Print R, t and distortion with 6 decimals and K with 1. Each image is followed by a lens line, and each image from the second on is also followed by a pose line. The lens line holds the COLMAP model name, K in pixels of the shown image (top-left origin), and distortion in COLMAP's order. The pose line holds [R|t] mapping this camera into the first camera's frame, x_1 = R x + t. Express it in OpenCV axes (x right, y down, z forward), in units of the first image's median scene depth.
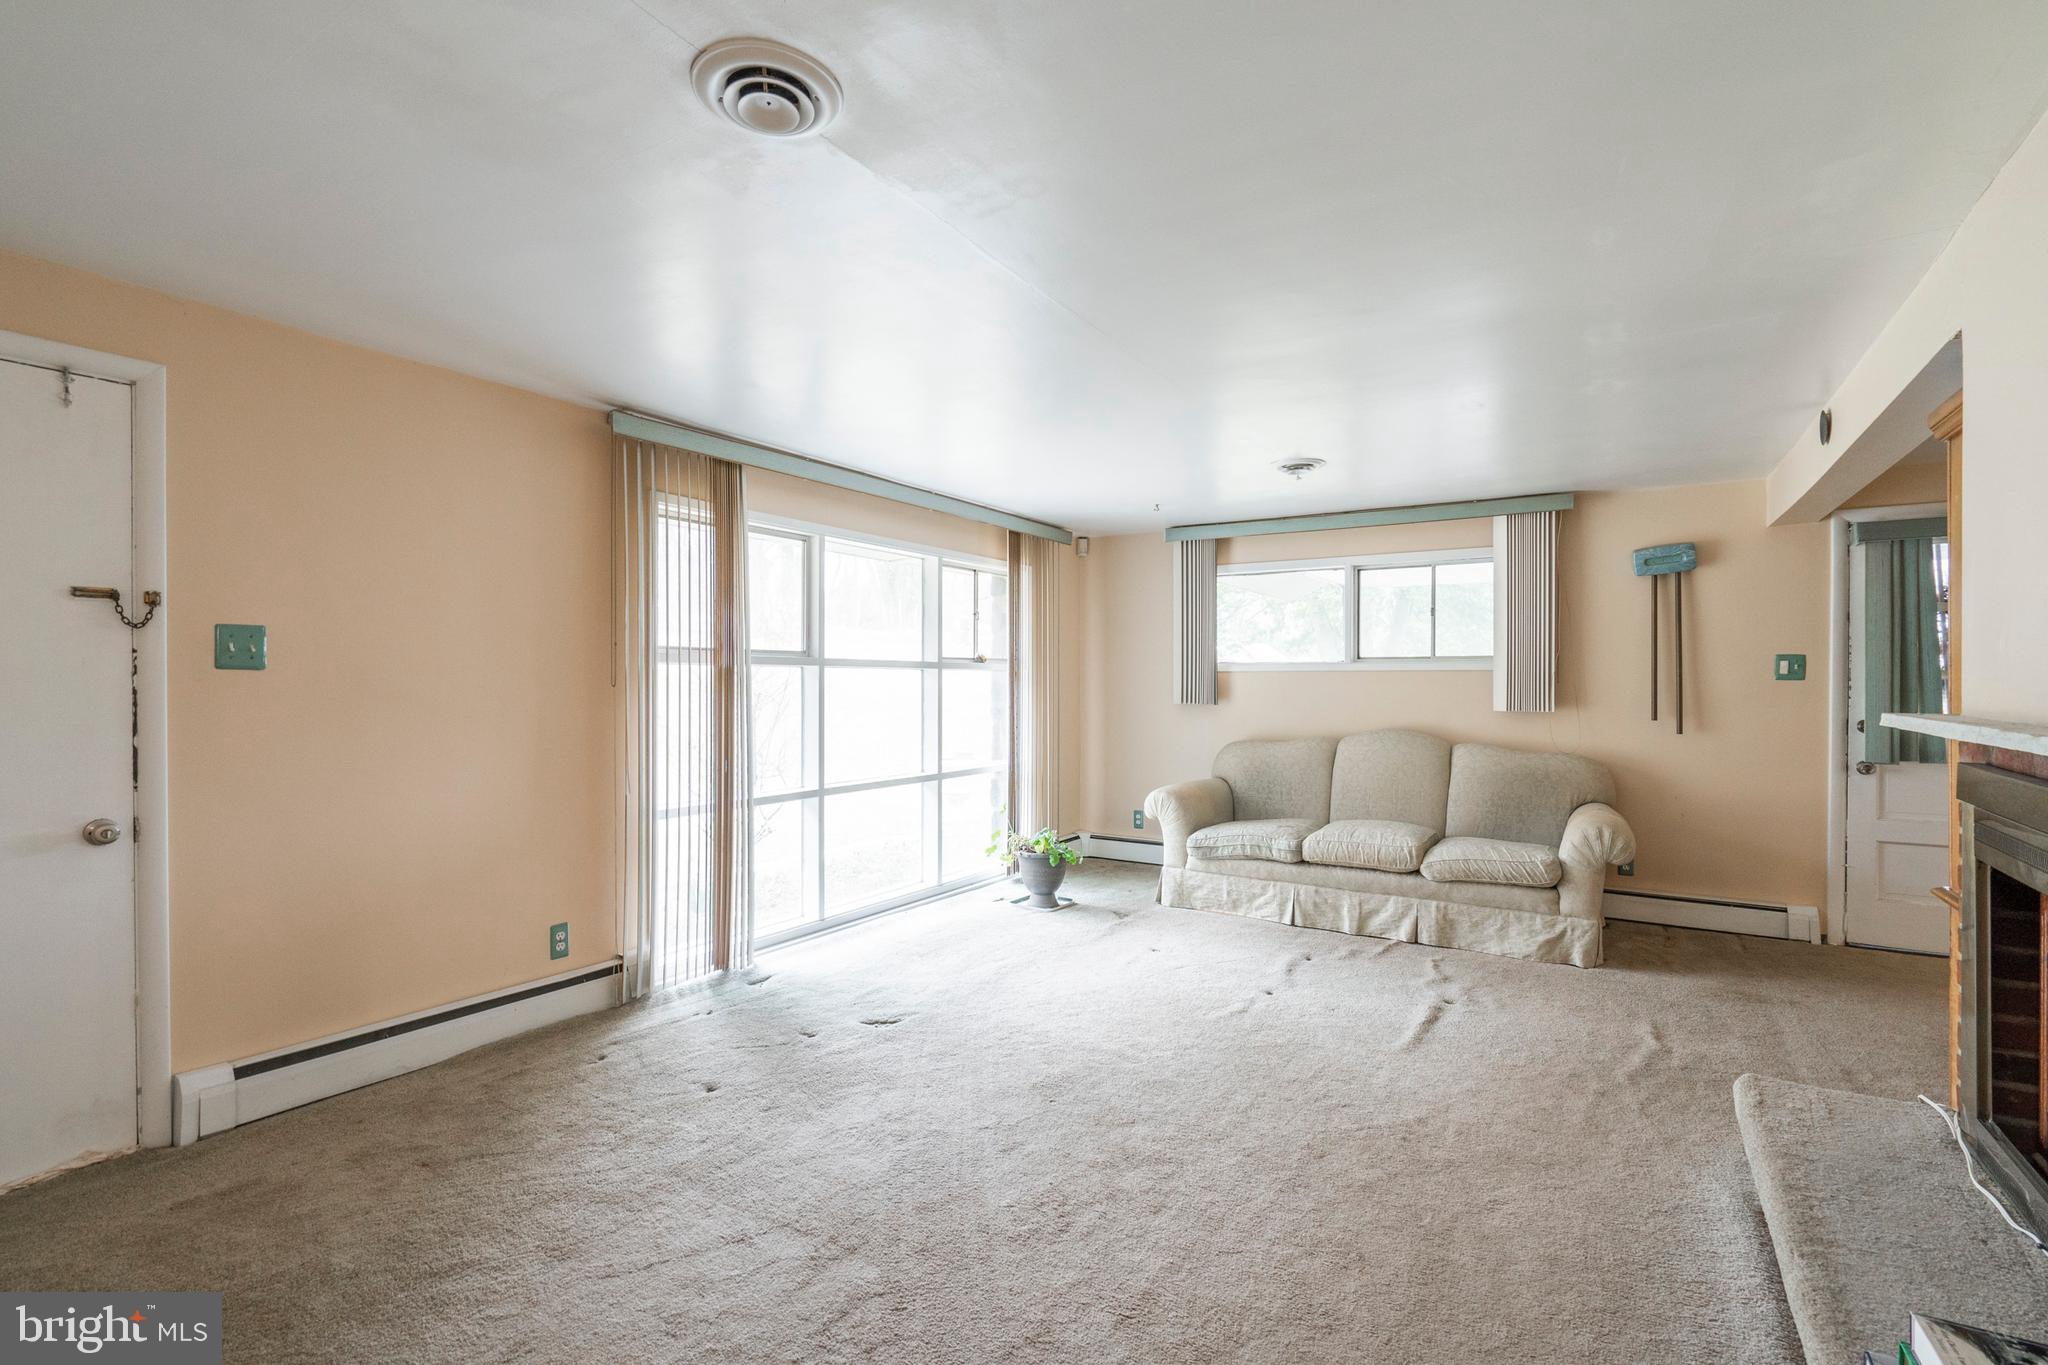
lens RADIAL K [[926.9, 0, 1035.4], [0, 926.9, 681.8], [0, 0, 1]] dist [-0.009375, 0.004900]
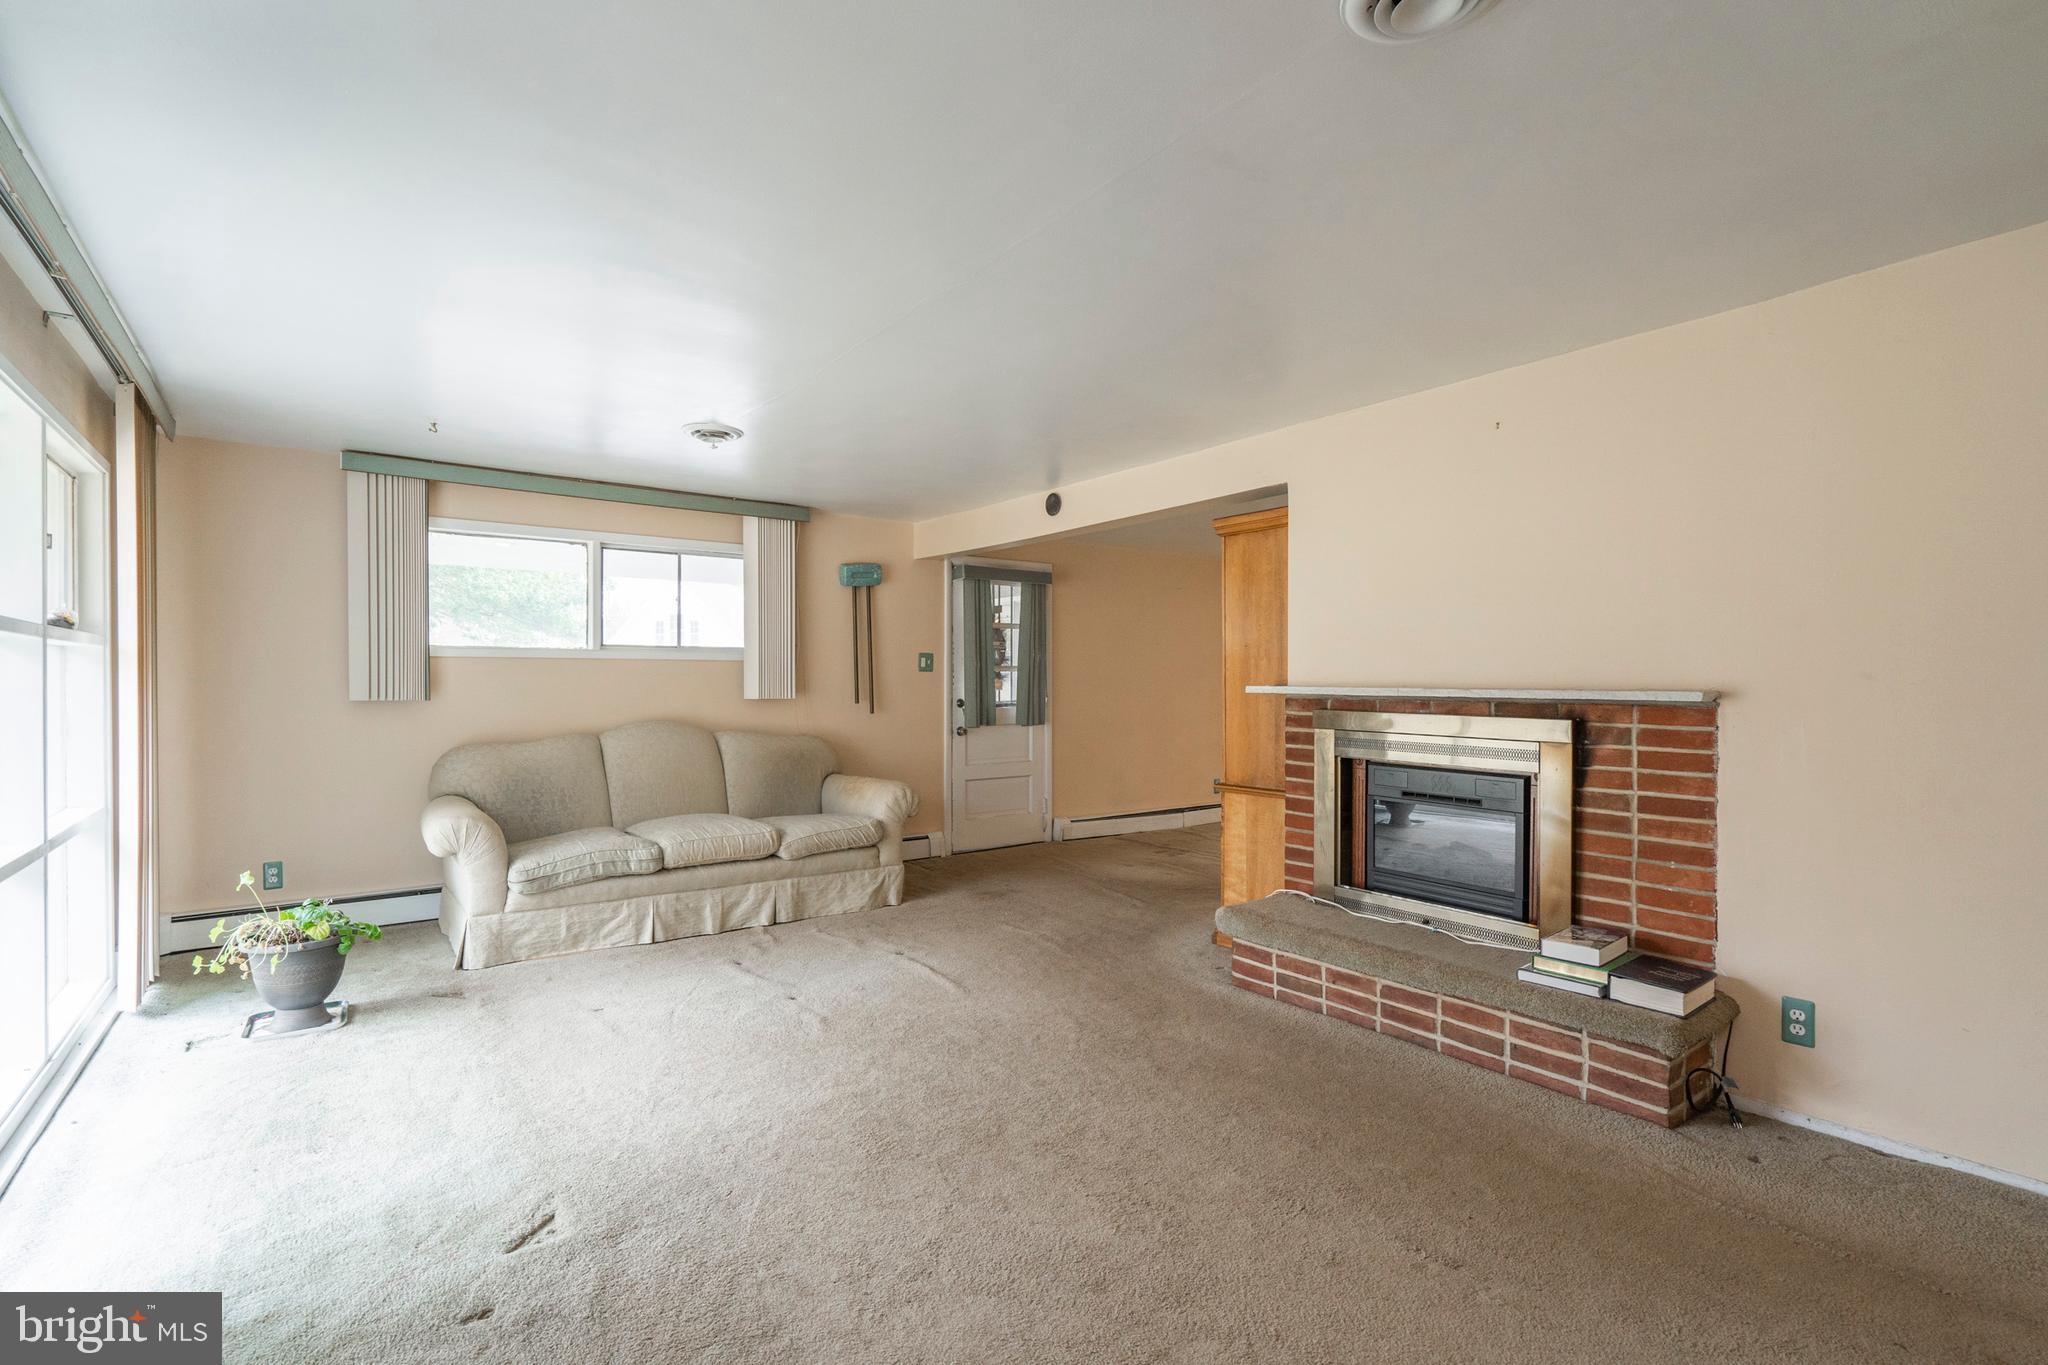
lens RADIAL K [[926.9, 0, 1028.1], [0, 926.9, 682.6], [0, 0, 1]] dist [-0.009375, 0.004900]
pose [[0.363242, -0.002234, 0.931692, -0.429722], [-0.001091, 0.999995, 0.002823, 0.010606], [-0.931694, -0.002042, 0.363237, 0.353016]]
